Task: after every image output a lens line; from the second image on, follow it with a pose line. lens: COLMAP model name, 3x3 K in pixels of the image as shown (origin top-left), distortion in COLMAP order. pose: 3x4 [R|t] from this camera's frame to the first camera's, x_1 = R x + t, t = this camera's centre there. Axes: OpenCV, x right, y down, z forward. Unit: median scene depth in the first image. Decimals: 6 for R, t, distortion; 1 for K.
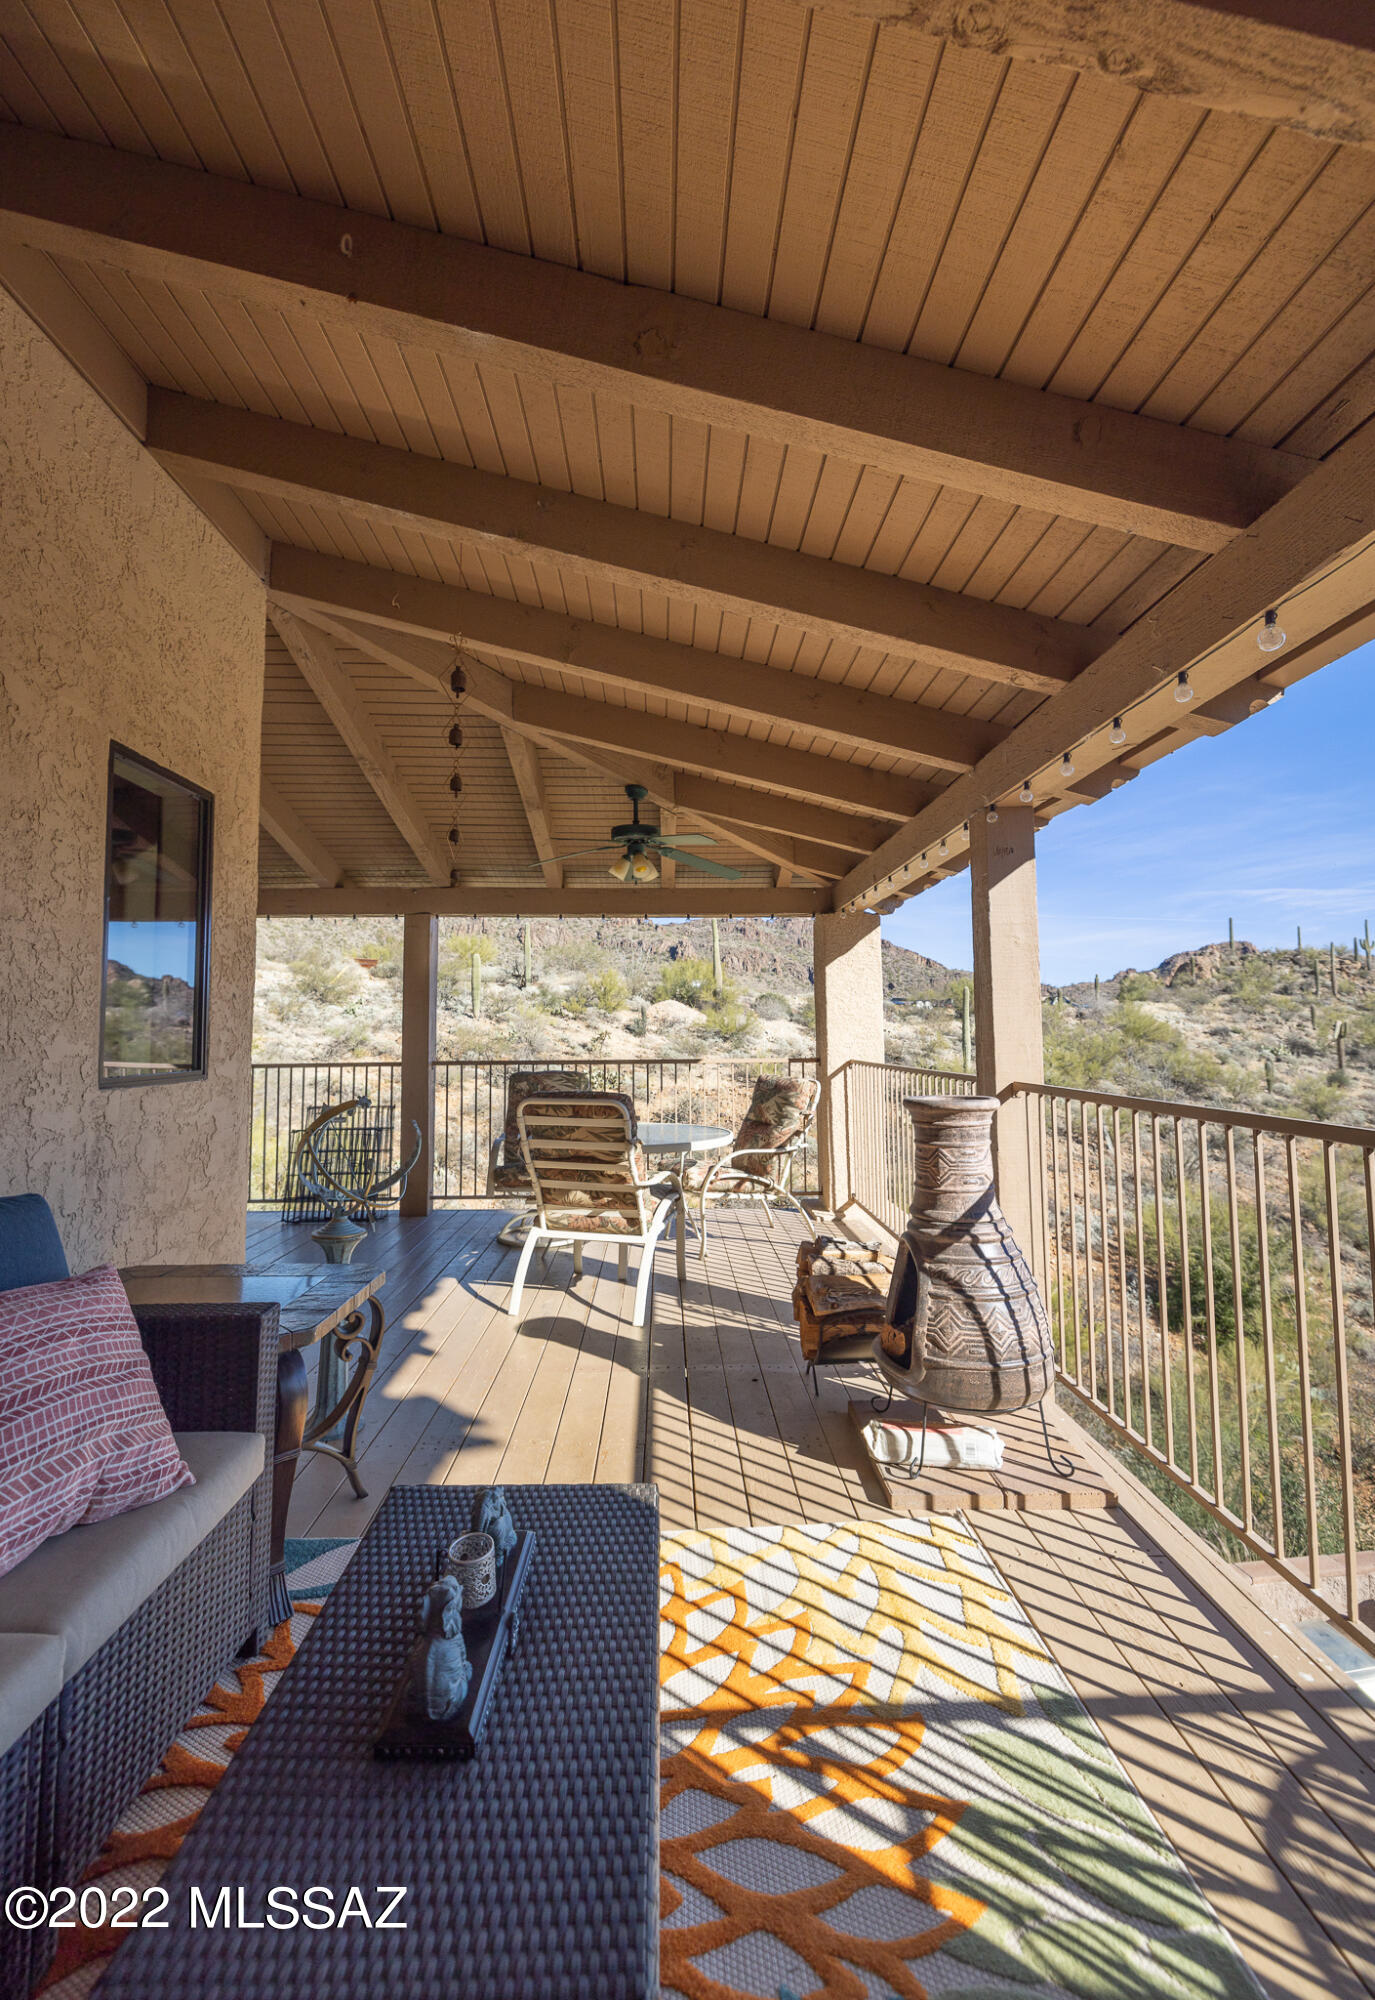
lens RADIAL K [[880.6, 0, 682.9], [0, 880.6, 968.9], [0, 0, 1]] dist [-0.002734, -0.000183]
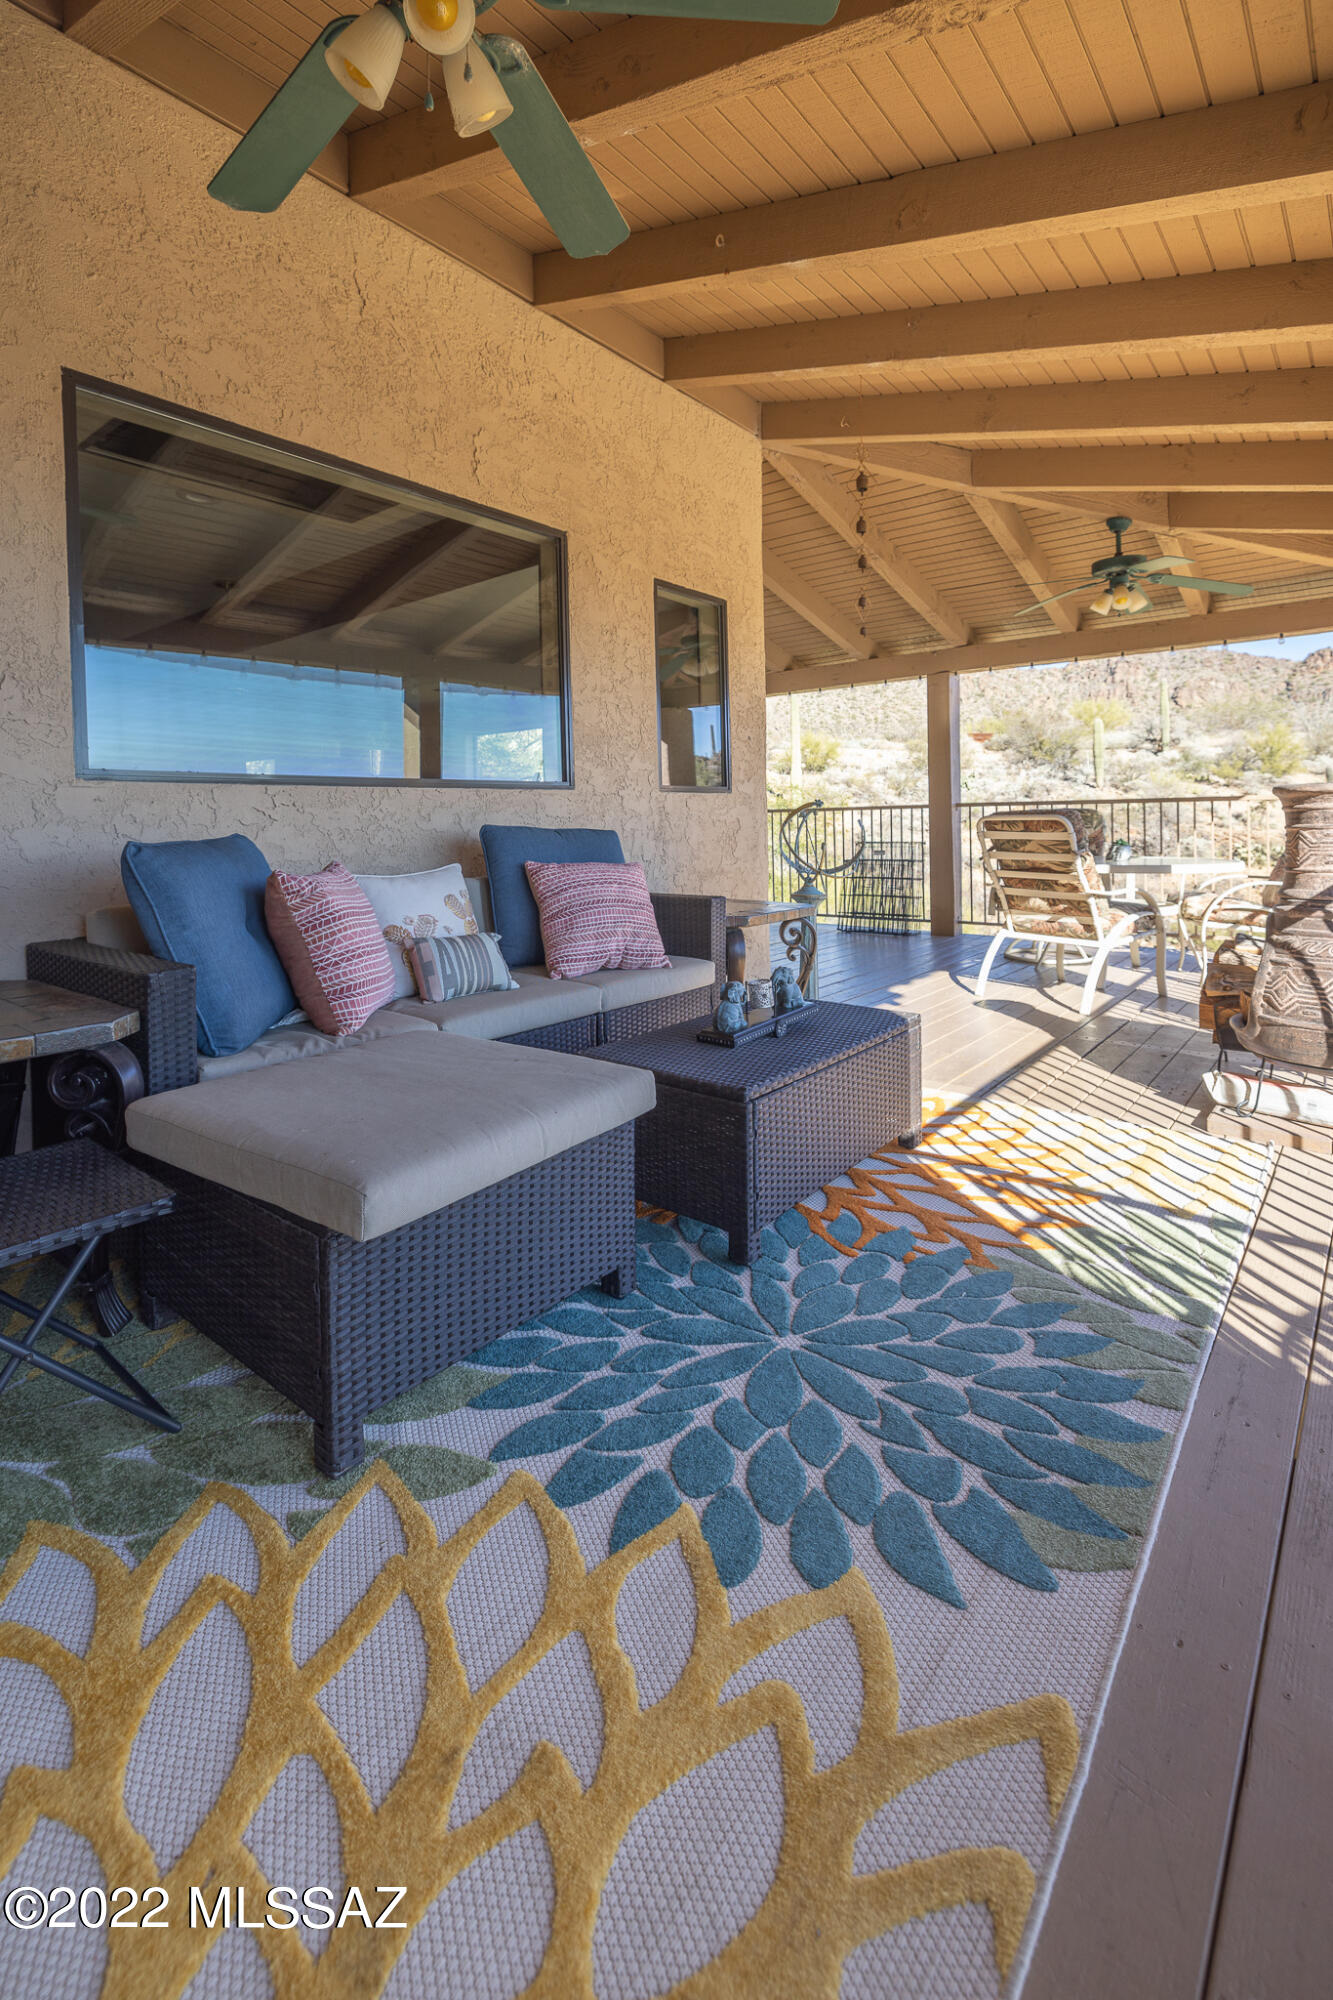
lens RADIAL K [[905.4, 0, 671.9], [0, 905.4, 820.5], [0, 0, 1]] dist [-0.001368, -0.000171]
pose [[0.769576, -0.012850, -0.638426, 0.281710], [0.064839, 0.996202, 0.058107, 0.058113], [0.635254, -0.086113, 0.767487, -0.195150]]
